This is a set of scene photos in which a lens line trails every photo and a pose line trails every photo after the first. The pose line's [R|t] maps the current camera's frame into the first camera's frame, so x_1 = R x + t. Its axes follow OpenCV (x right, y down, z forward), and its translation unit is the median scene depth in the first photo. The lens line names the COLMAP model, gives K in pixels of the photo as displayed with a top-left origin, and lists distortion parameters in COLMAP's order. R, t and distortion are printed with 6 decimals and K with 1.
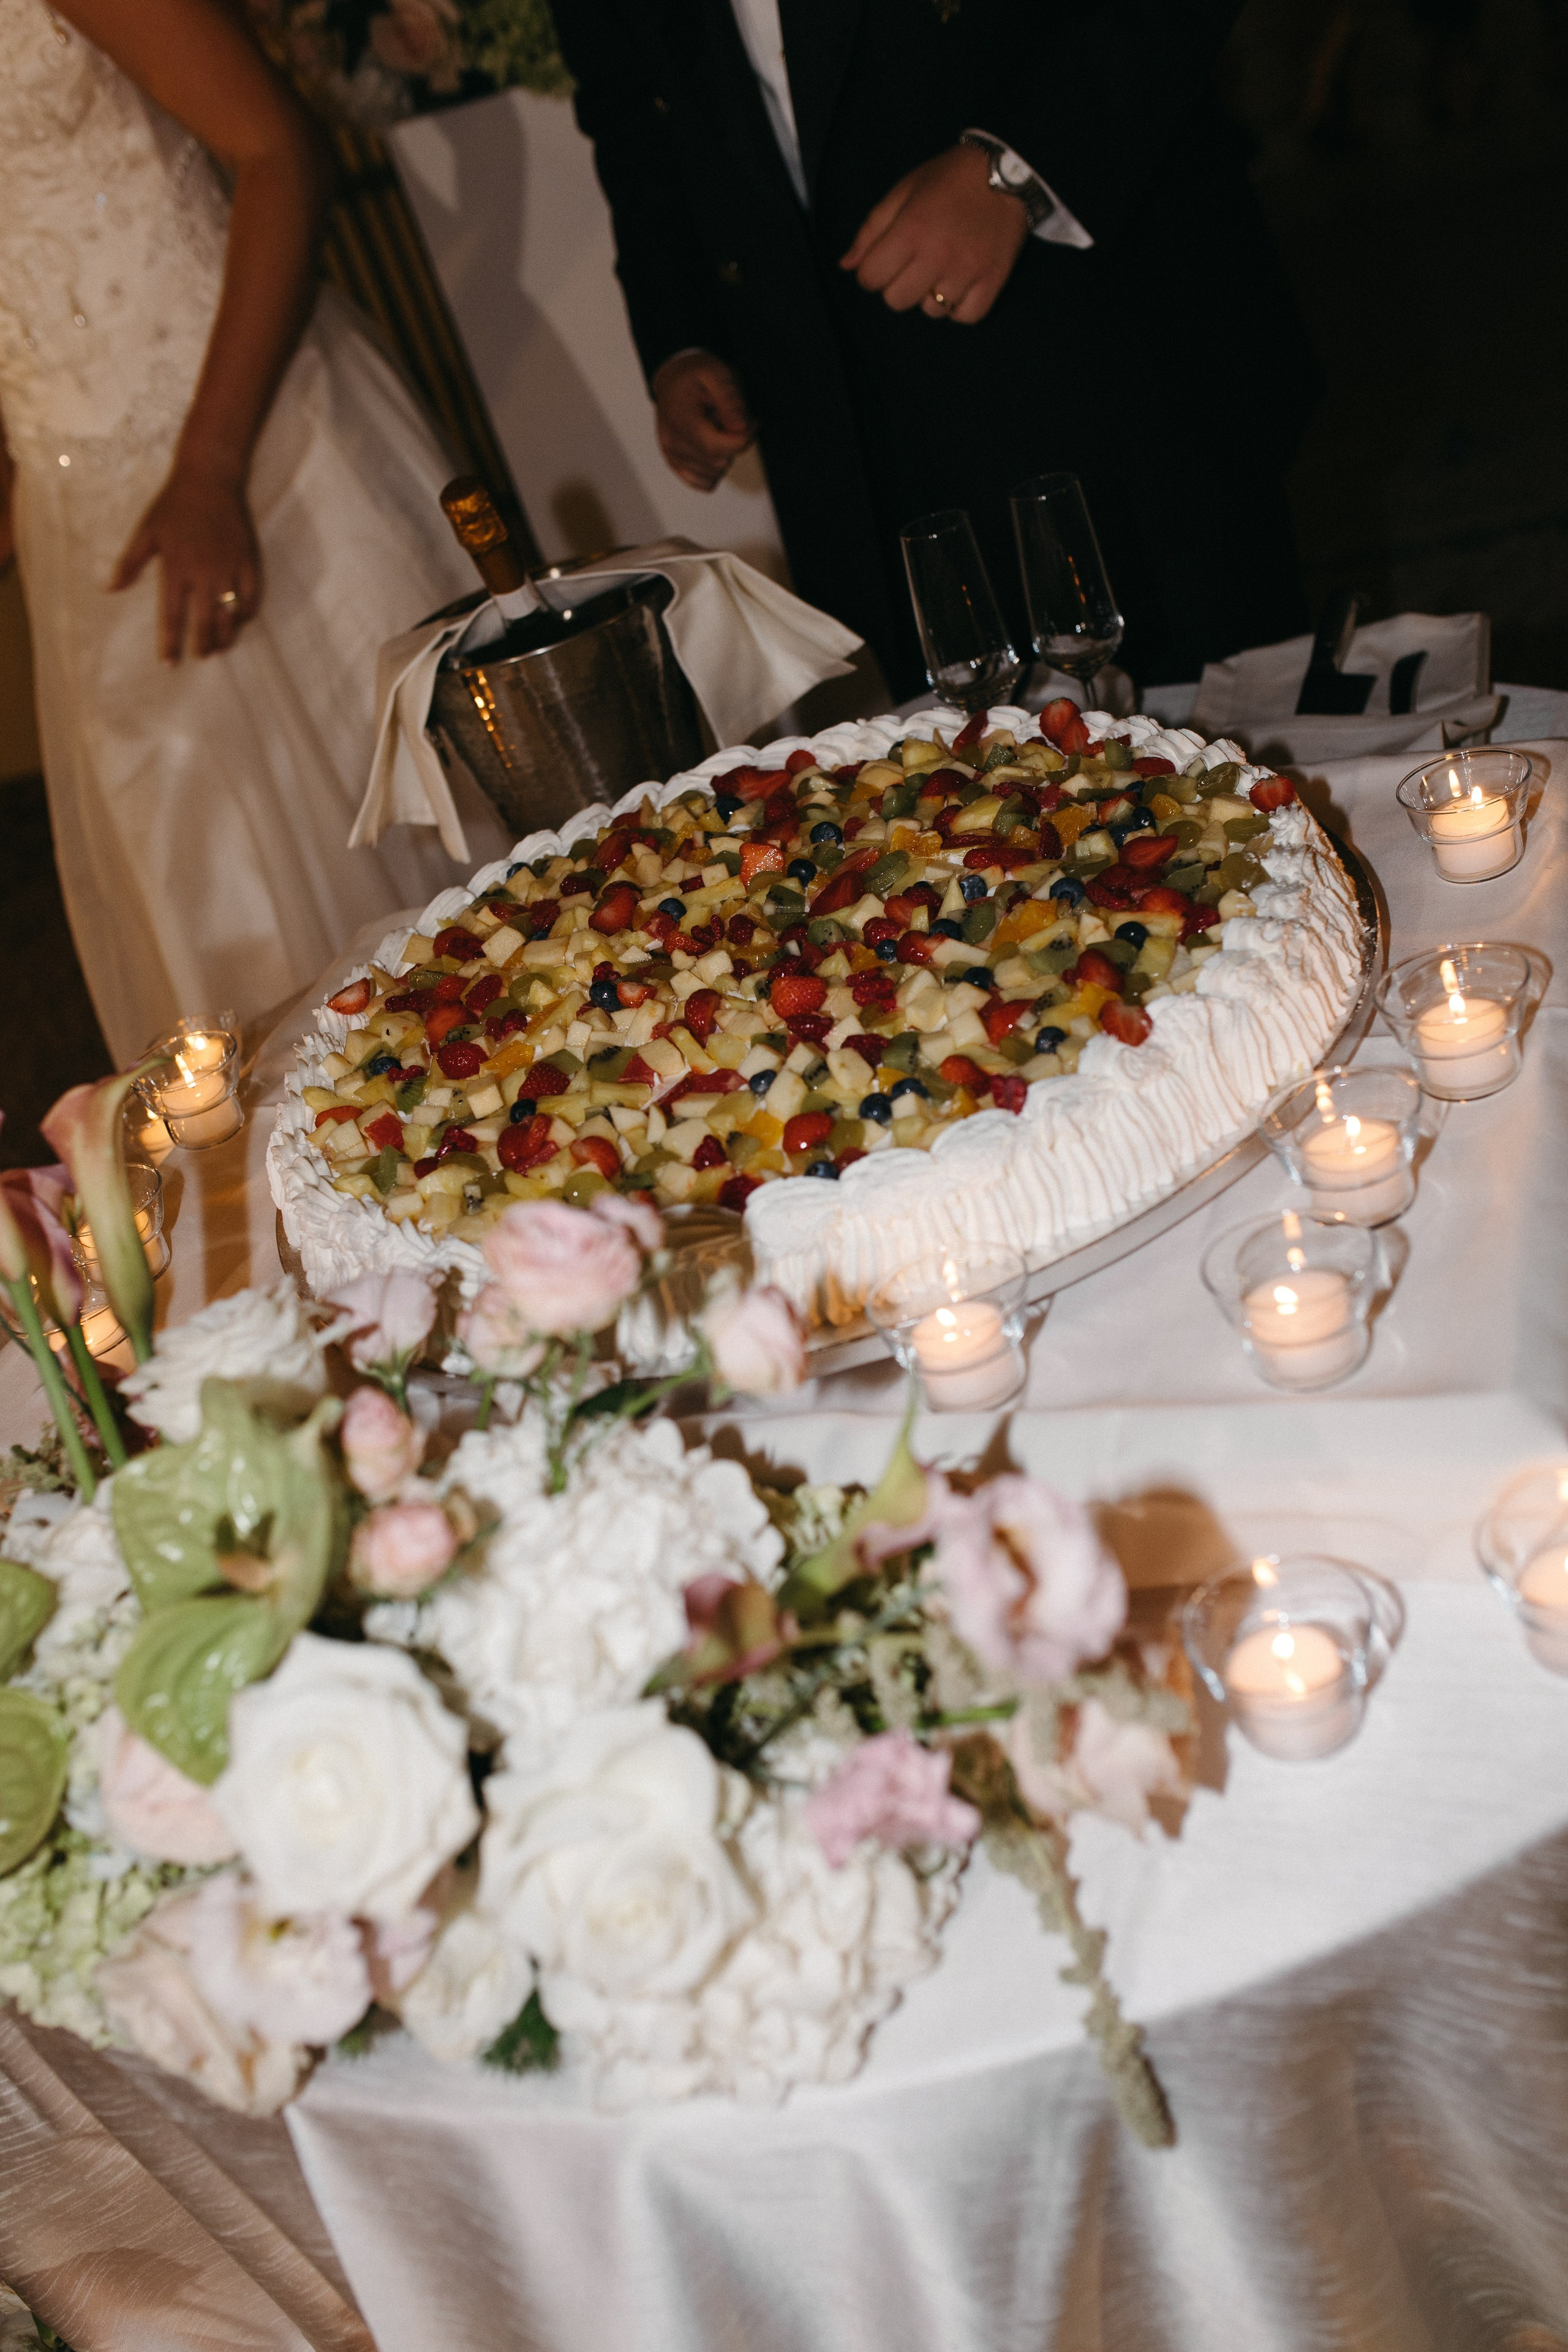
lens RADIAL K [[2233.6, 0, 779.2], [0, 2233.6, 1202.3], [0, 0, 1]] dist [-0.000608, -0.003495]
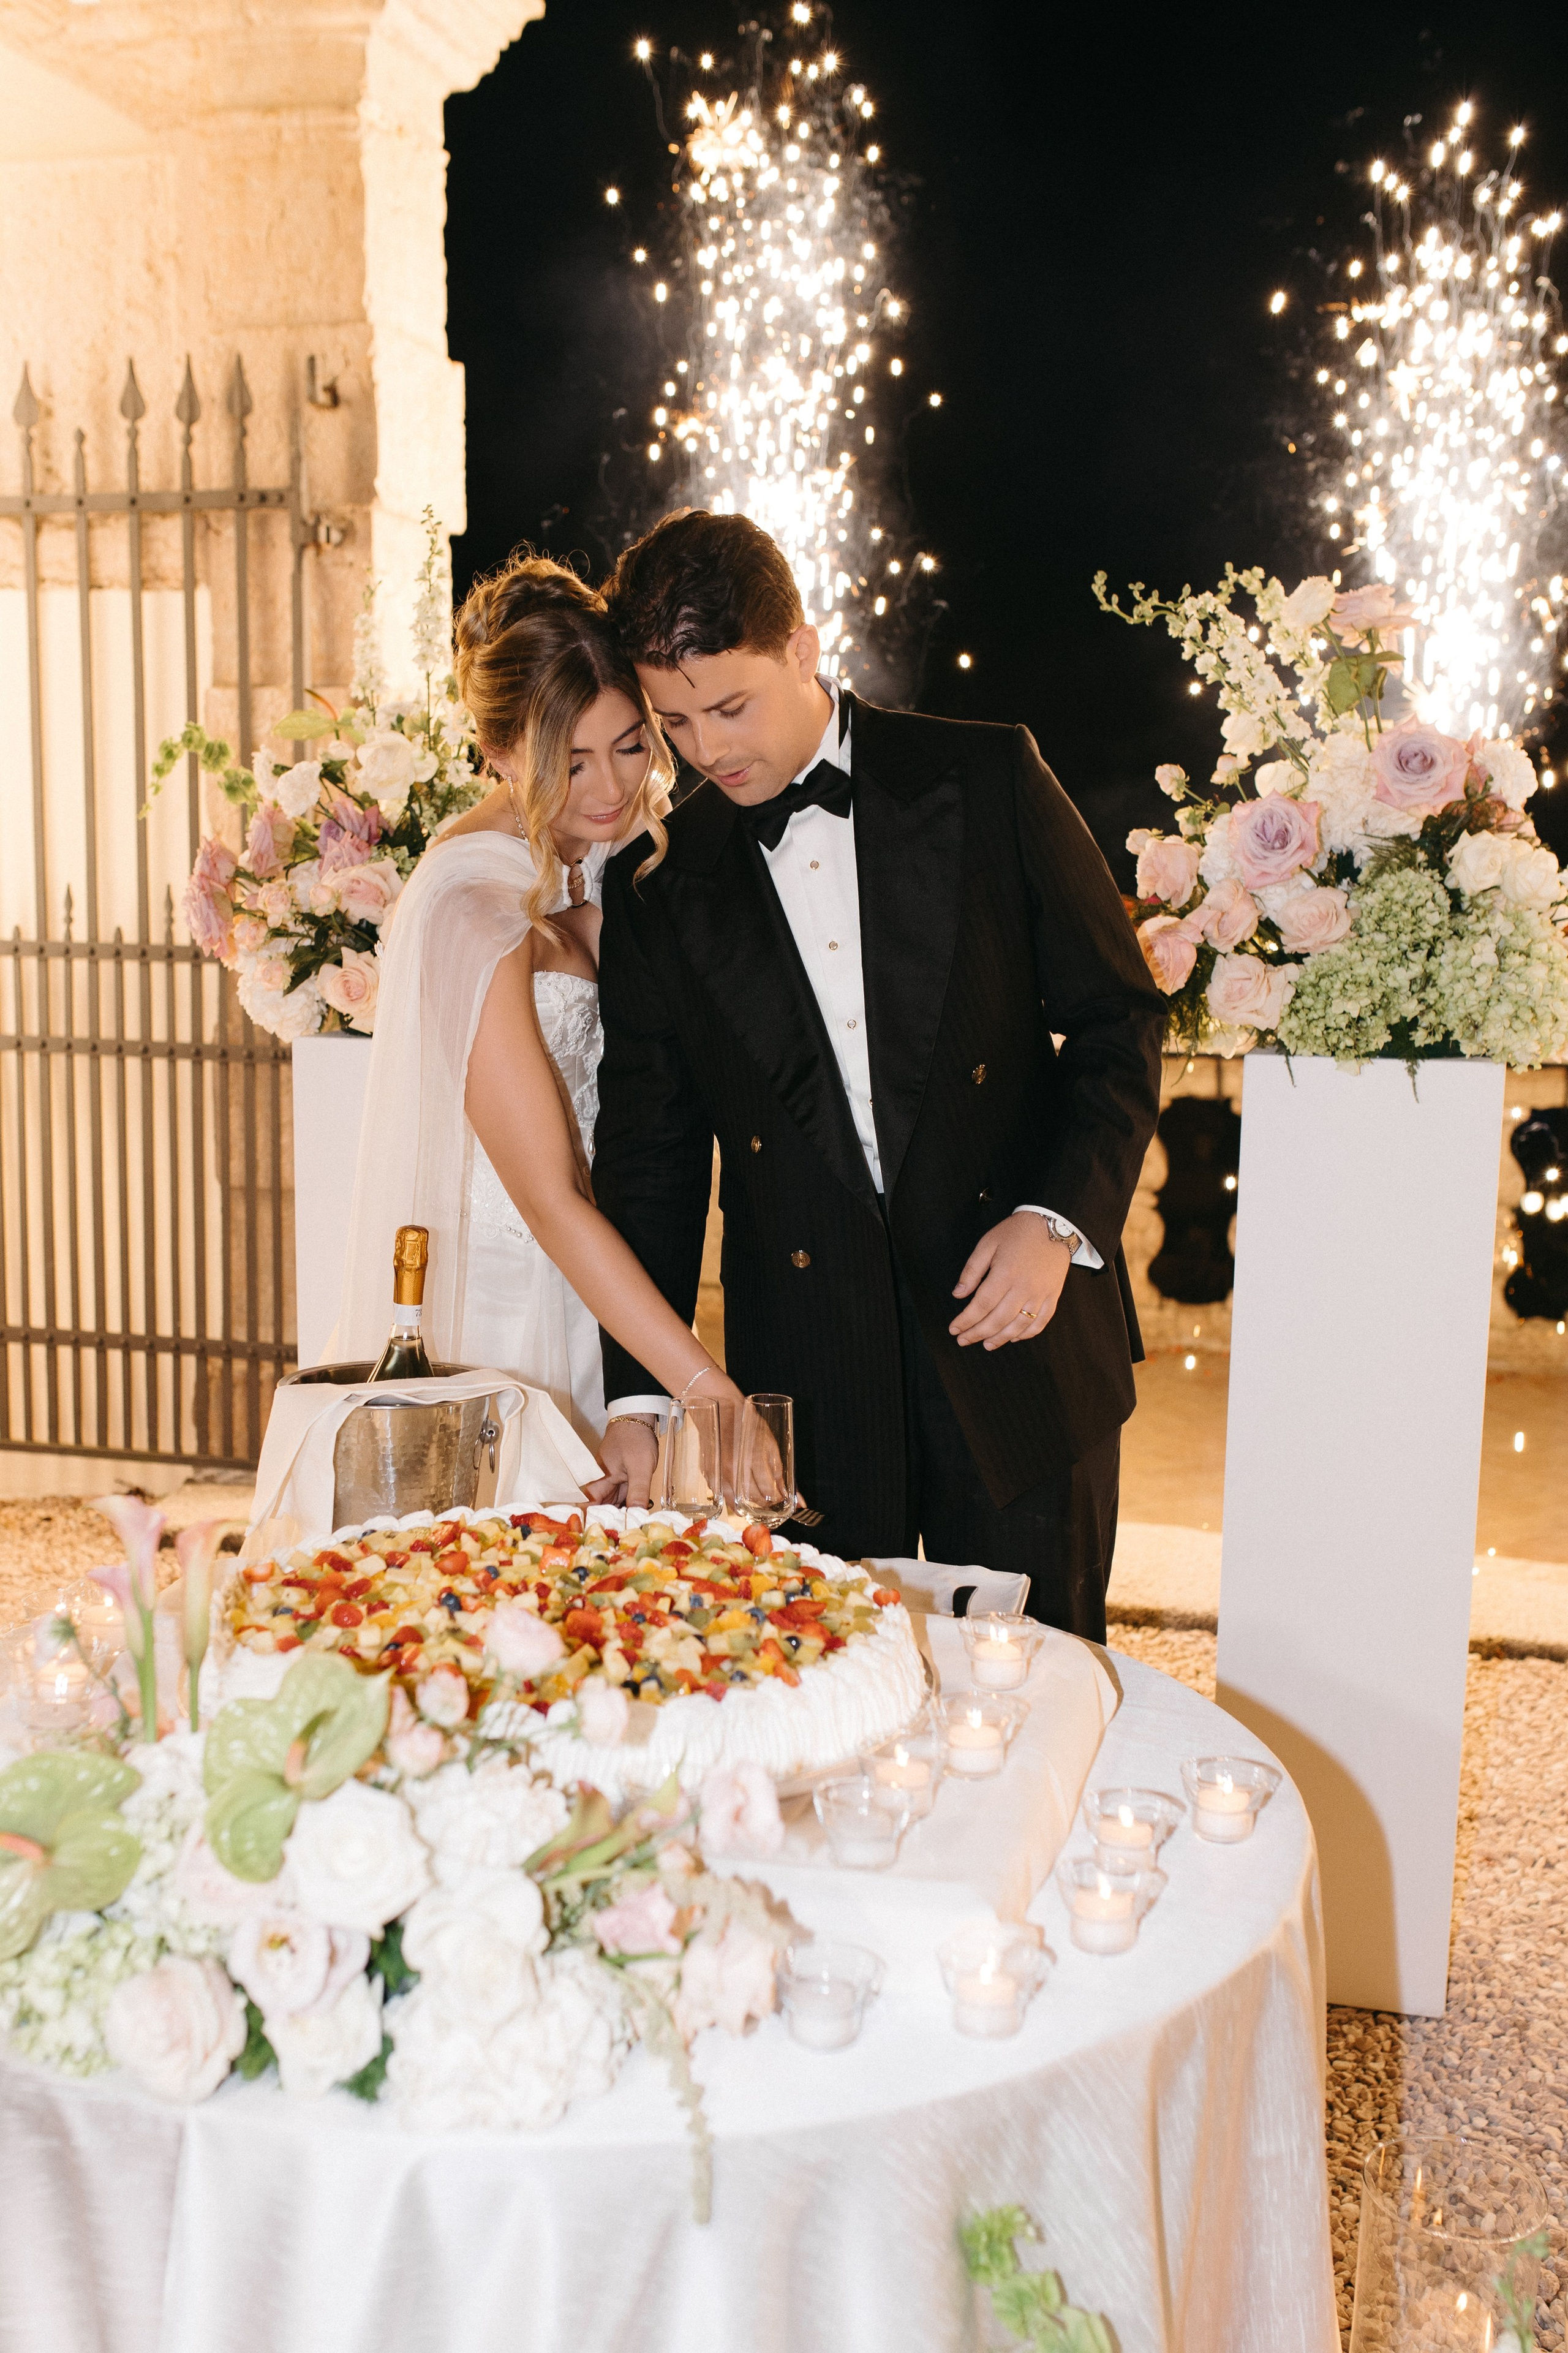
lens RADIAL K [[2511.0, 0, 713.7], [0, 2511.0, 1296.2], [0, 0, 1]] dist [-0.006941, -0.002633]
pose [[0.945460, 0.299006, 0.129232, -0.194597], [-0.228065, 0.890905, -0.392778, 0.360432], [-0.232576, 0.341883, 0.910508, -0.693476]]
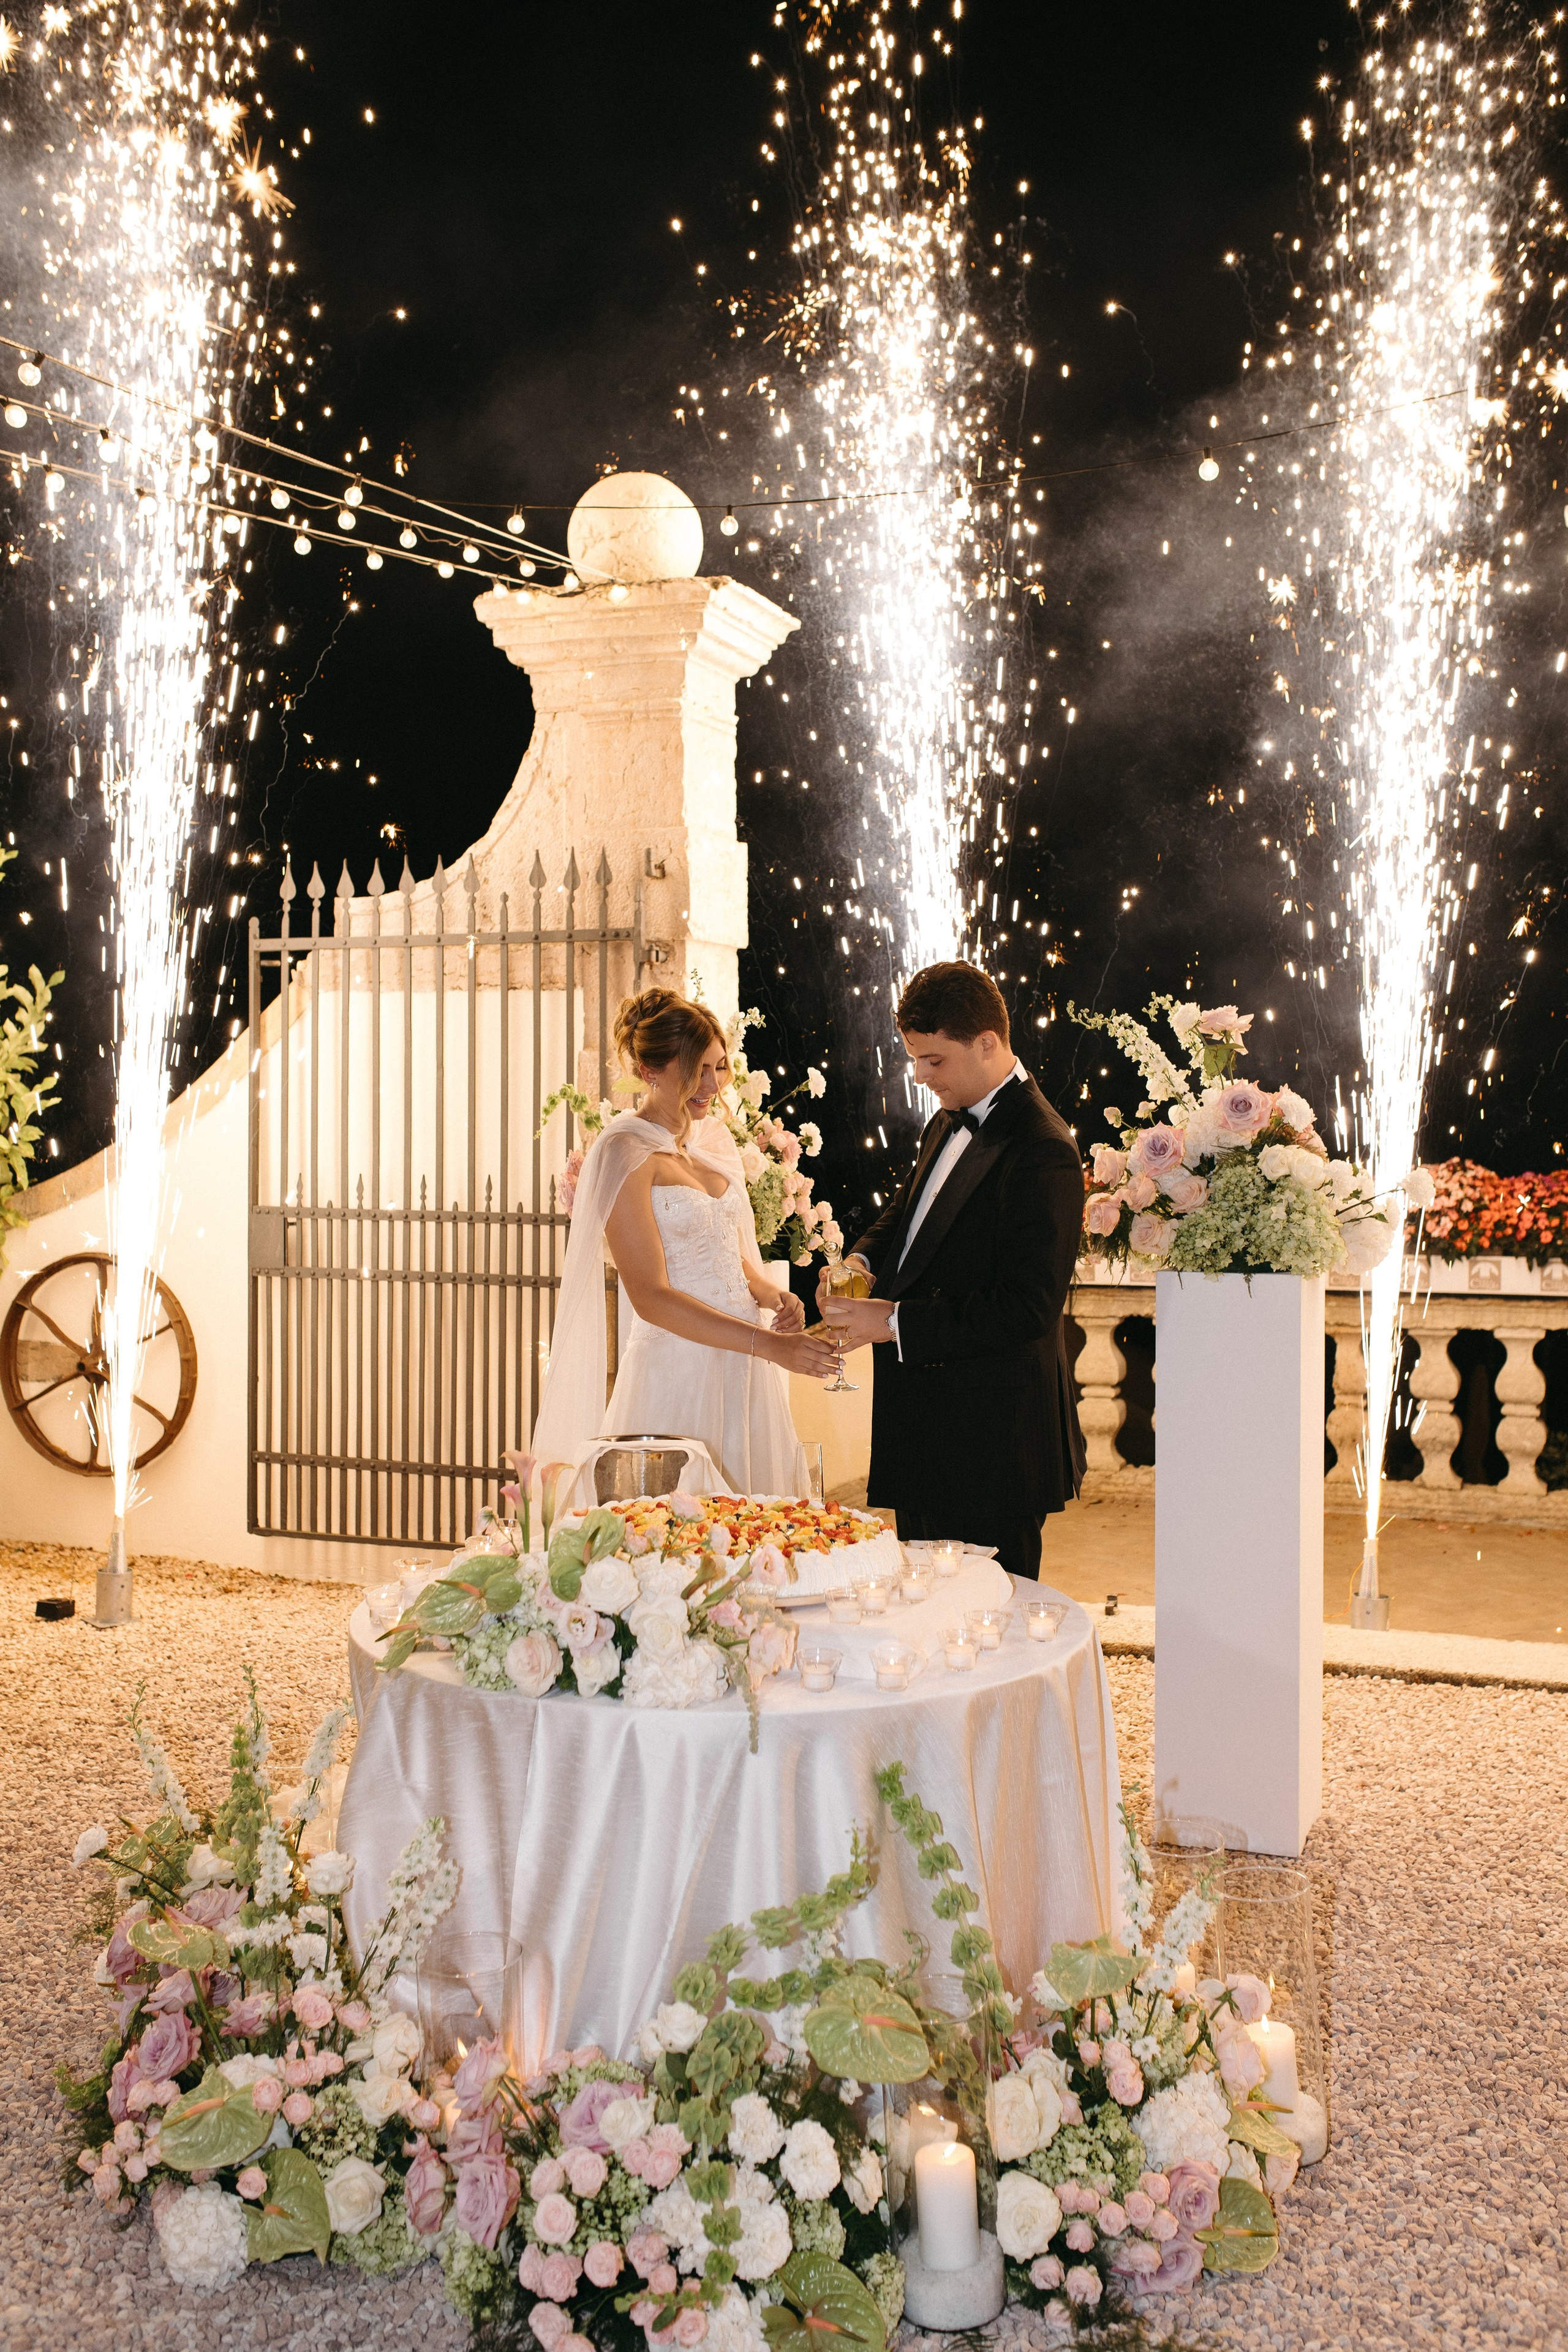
lens RADIAL K [[2201.7, 0, 784.0], [0, 2201.7, 1176.0], [0, 0, 1]] dist [0.002219, -0.006094]
pose [[0.951136, 0.307866, -0.023650, -0.003153], [-0.278060, 0.820712, -0.499114, 1.029879], [-0.134251, 0.481301, 0.866214, -1.996169]]
